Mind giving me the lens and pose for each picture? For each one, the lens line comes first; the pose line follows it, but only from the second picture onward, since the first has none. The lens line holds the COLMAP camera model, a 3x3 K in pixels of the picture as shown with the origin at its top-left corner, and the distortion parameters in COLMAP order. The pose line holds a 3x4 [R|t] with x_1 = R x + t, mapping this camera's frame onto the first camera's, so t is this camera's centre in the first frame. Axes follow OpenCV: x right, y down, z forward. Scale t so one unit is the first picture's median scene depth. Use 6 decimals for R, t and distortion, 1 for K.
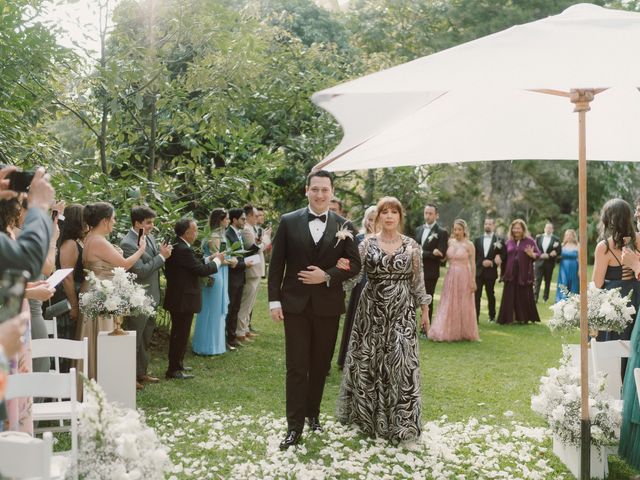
lens RADIAL K [[675.7, 0, 320.0], [0, 675.7, 240.0], [0, 0, 1]] dist [-0.021388, 0.008270]
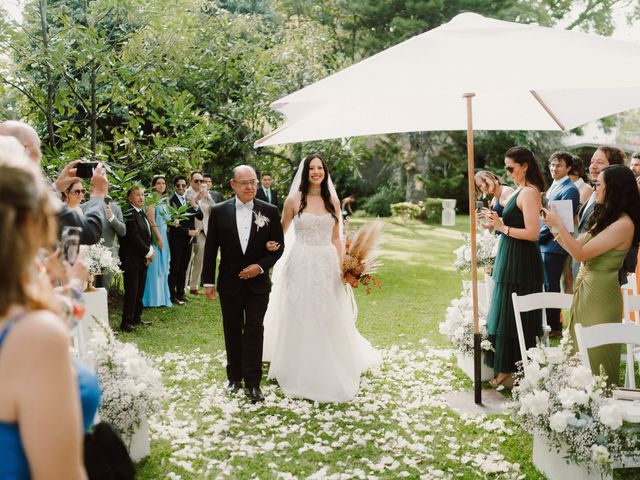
lens RADIAL K [[675.7, 0, 320.0], [0, 675.7, 240.0], [0, 0, 1]] dist [-0.021388, 0.008270]
pose [[0.993239, -0.041368, 0.108467, -0.027251], [0.034610, 0.997384, 0.063462, -0.006075], [-0.110808, -0.059279, 0.992072, -0.160725]]
